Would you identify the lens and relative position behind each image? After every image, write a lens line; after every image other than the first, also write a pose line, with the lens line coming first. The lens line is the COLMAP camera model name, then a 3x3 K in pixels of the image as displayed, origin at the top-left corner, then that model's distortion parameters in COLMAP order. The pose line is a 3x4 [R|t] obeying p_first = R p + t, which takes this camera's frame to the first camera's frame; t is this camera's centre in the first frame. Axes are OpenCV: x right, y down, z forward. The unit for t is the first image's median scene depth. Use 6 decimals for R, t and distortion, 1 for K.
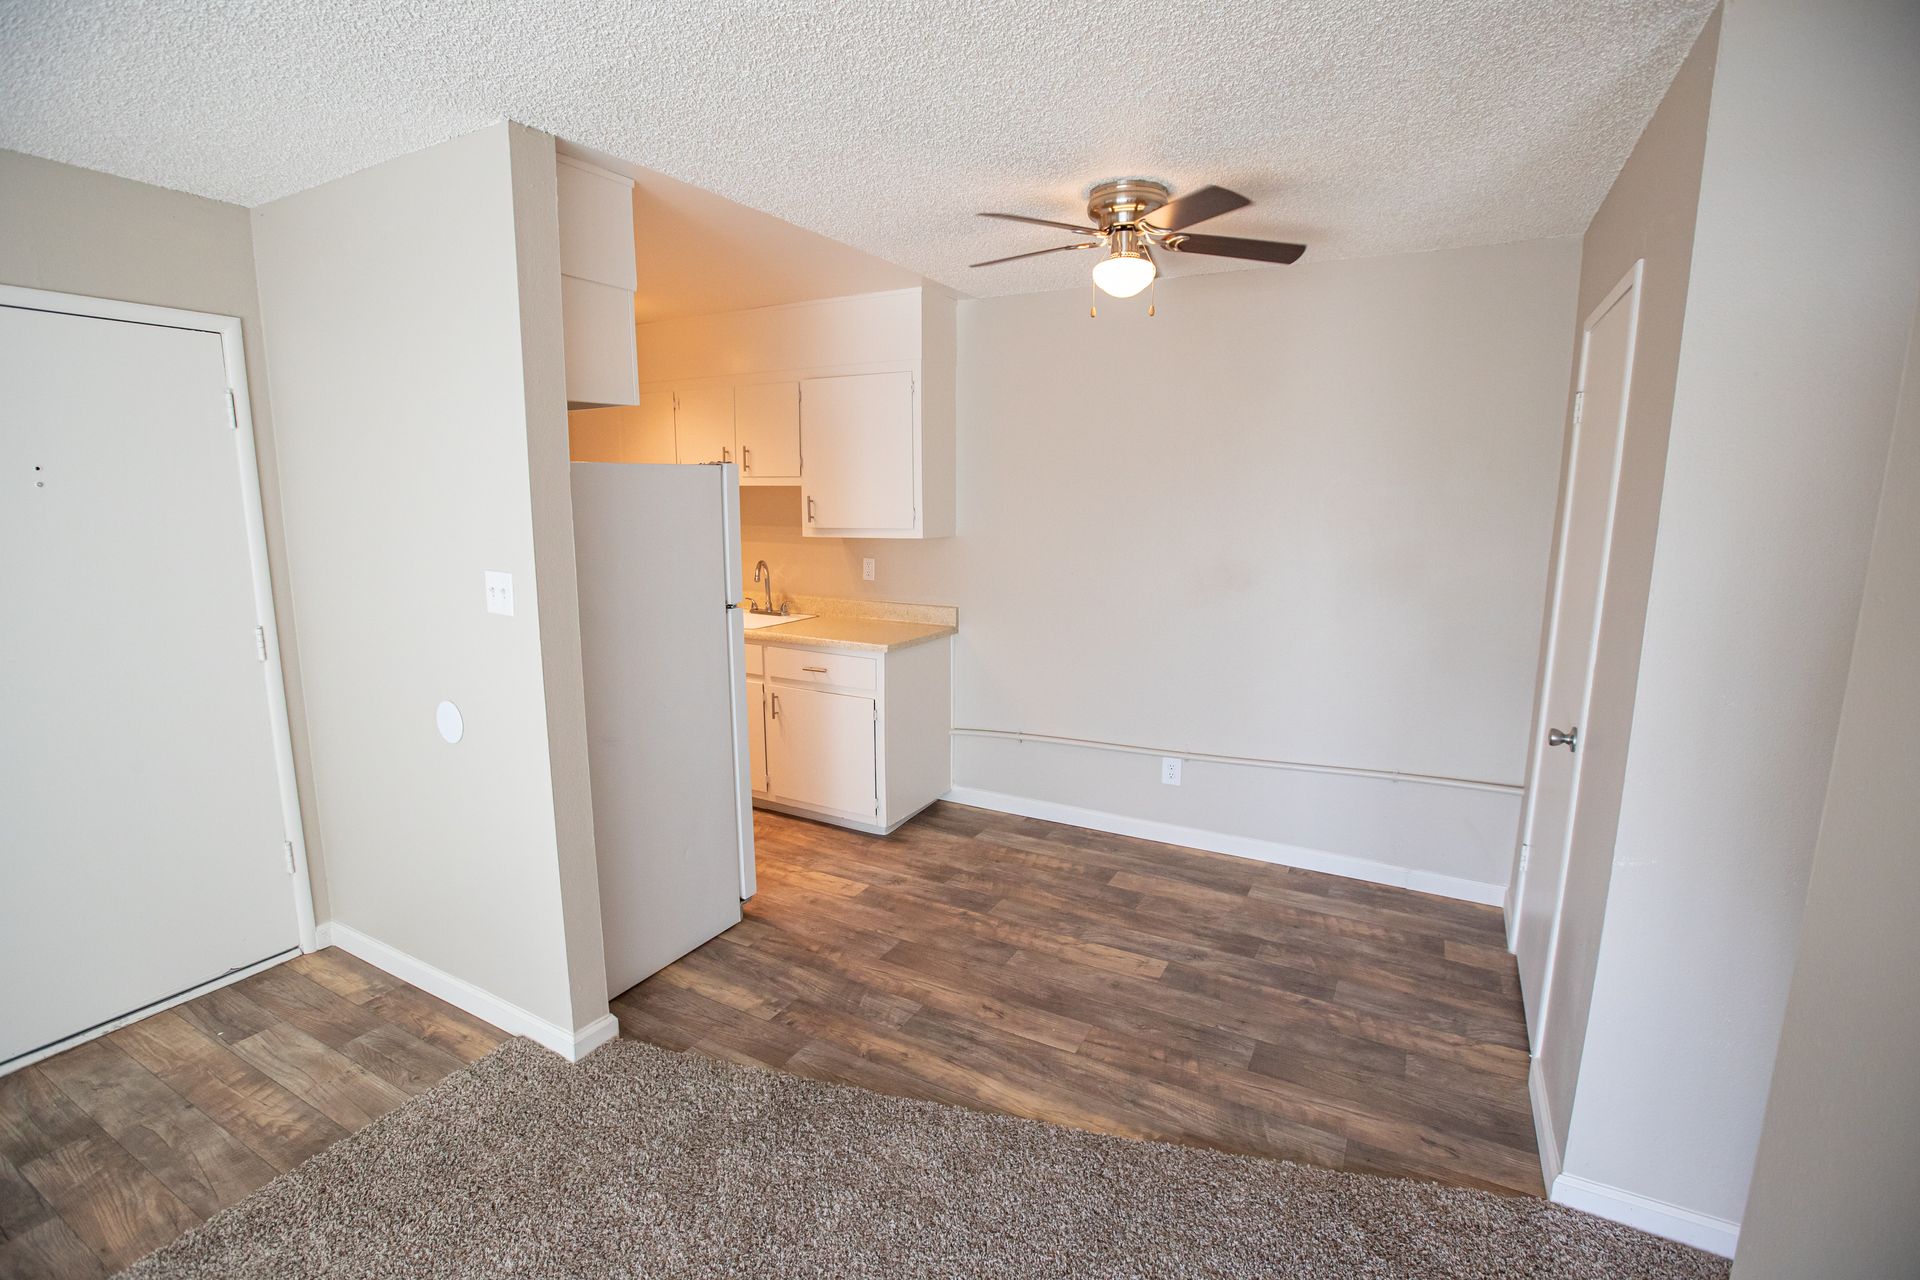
lens RADIAL K [[865.6, 0, 960.0], [0, 865.6, 640.0], [0, 0, 1]] dist [-0.047468, 0.015016]
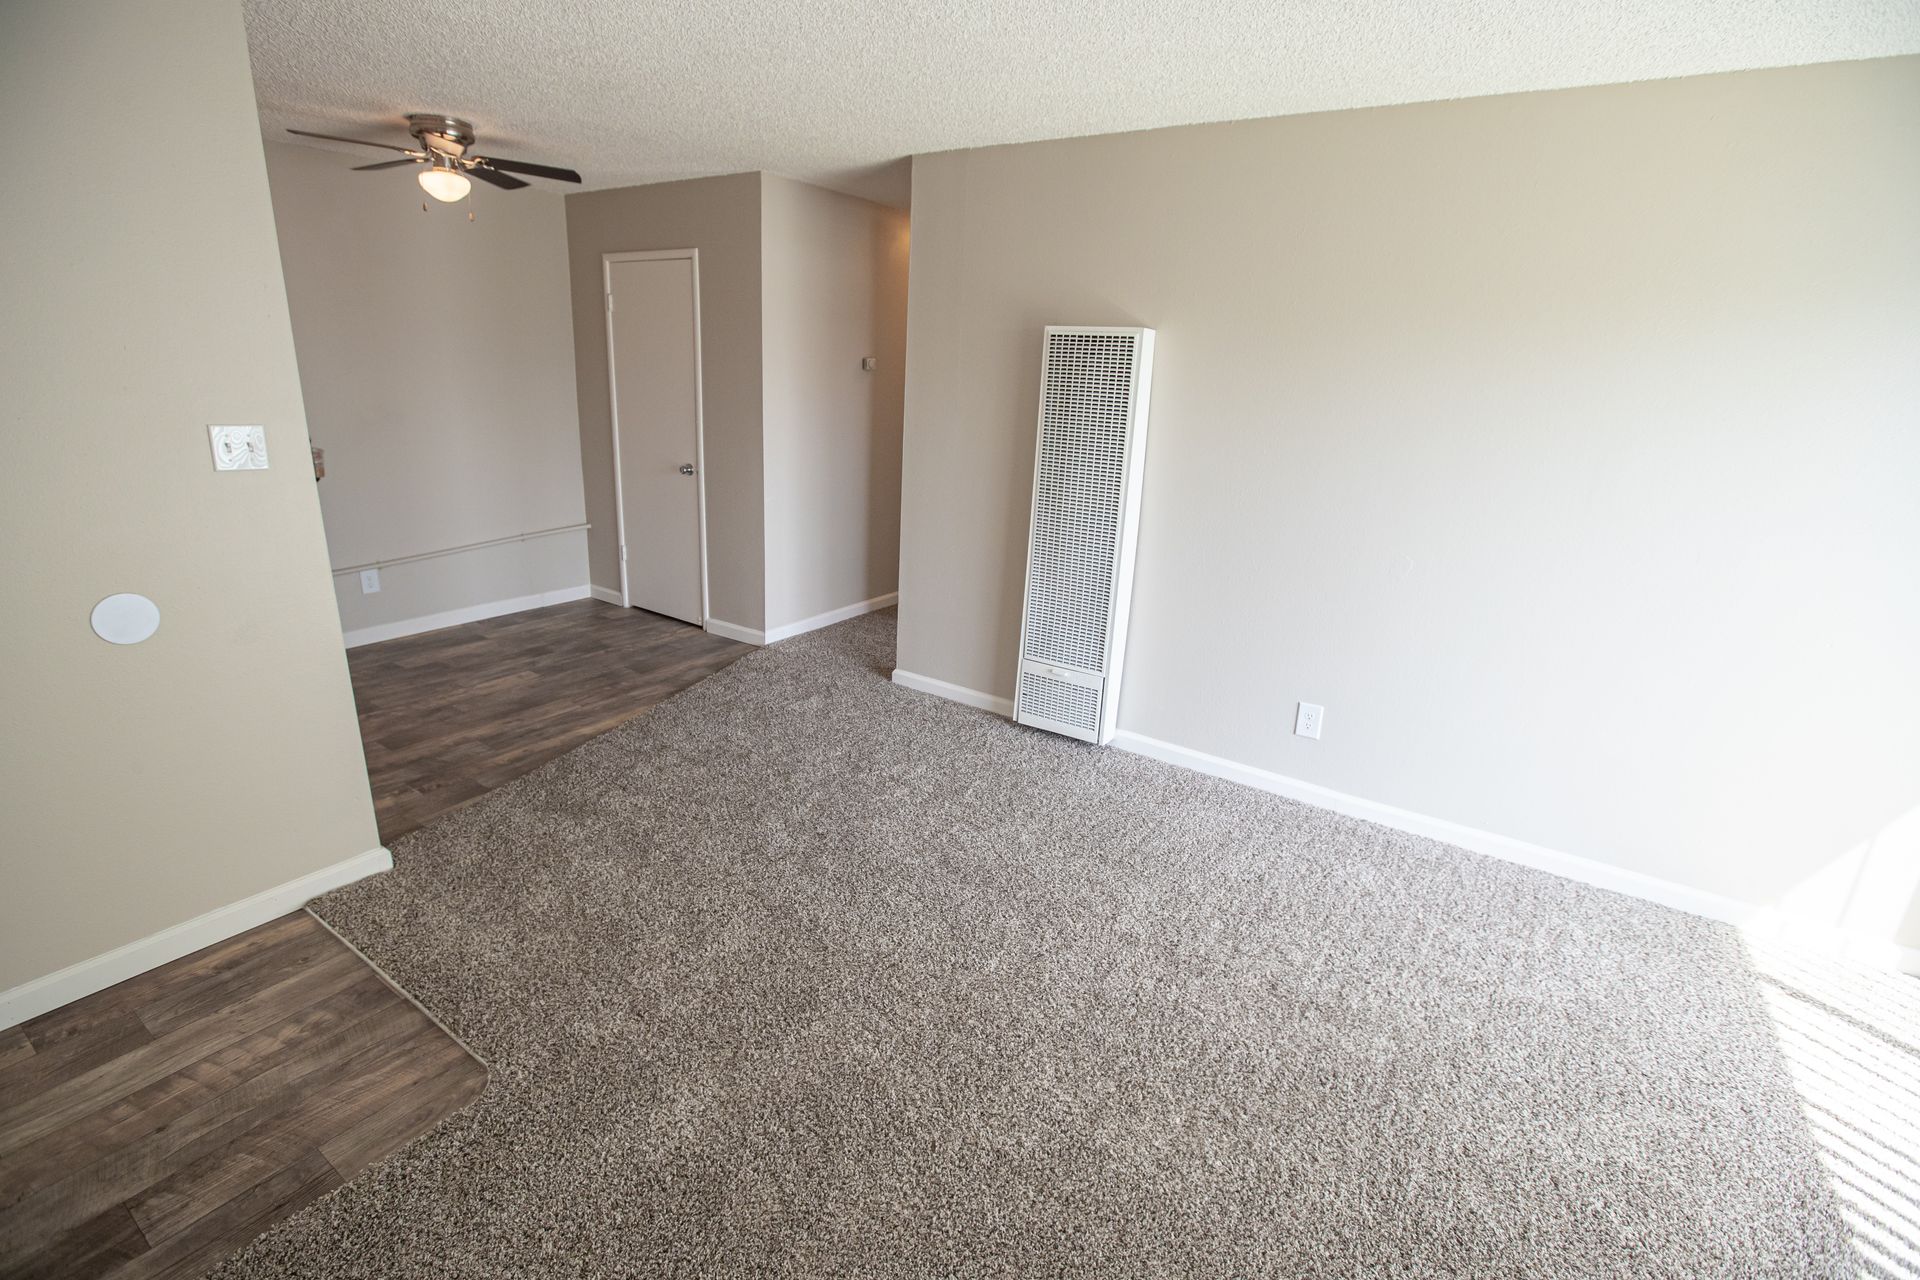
lens RADIAL K [[865.6, 0, 960.0], [0, 865.6, 640.0], [0, 0, 1]] dist [-0.047468, 0.015016]
pose [[0.071469, -0.296688, 0.952296, -1.275045], [0.114419, 0.950874, 0.287658, -0.025351], [-0.990858, 0.088402, 0.101905, 0.101789]]
